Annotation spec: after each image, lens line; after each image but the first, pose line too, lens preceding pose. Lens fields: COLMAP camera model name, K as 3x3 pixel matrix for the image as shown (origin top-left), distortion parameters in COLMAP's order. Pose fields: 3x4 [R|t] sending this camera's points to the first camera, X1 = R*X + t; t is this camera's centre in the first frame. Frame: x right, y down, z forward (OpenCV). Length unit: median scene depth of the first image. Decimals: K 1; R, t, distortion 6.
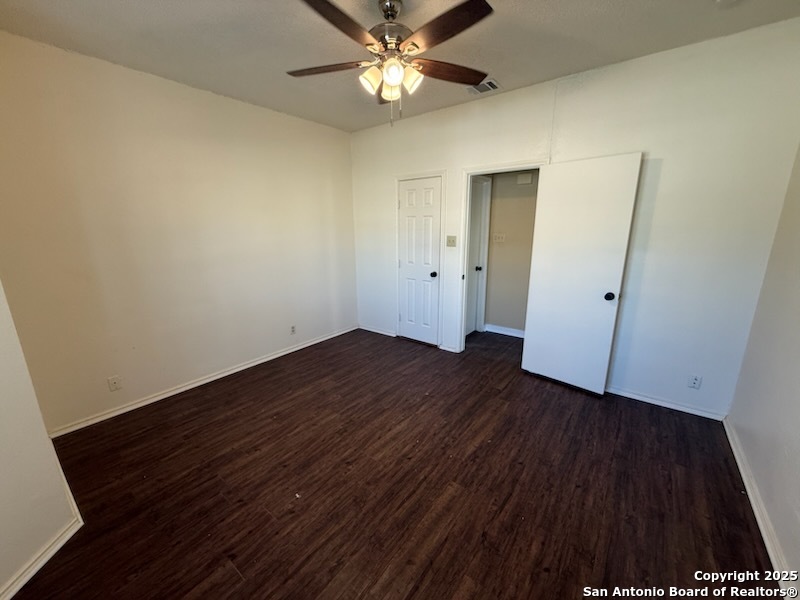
lens RADIAL K [[319.6, 0, 399.1], [0, 319.6, 300.4], [0, 0, 1]] dist [-0.003346, -0.000145]
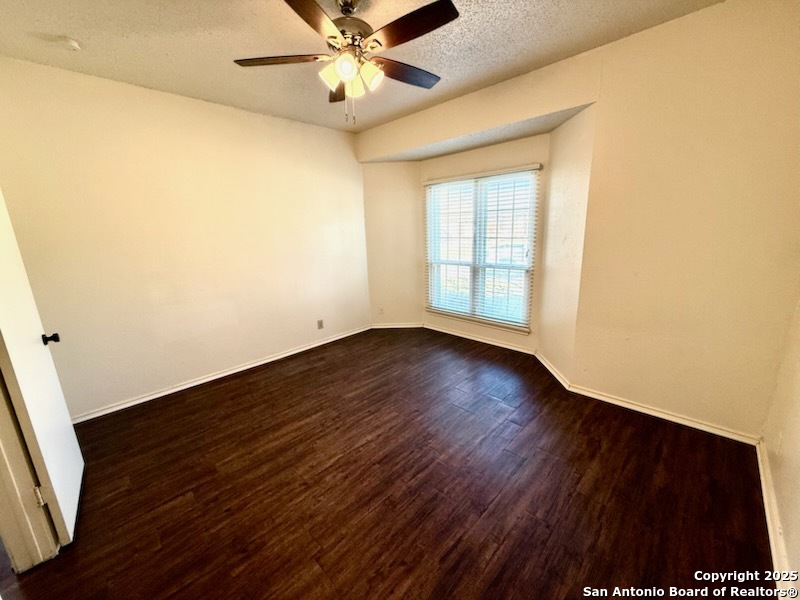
lens RADIAL K [[319.6, 0, 400.0], [0, 319.6, 300.6], [0, 0, 1]] dist [-0.003346, -0.000145]
pose [[-0.992545, 0.018521, 0.120466, -0.213995], [0.070079, 0.895391, 0.439731, -0.378822], [-0.099720, 0.444895, -0.890014, 1.659261]]
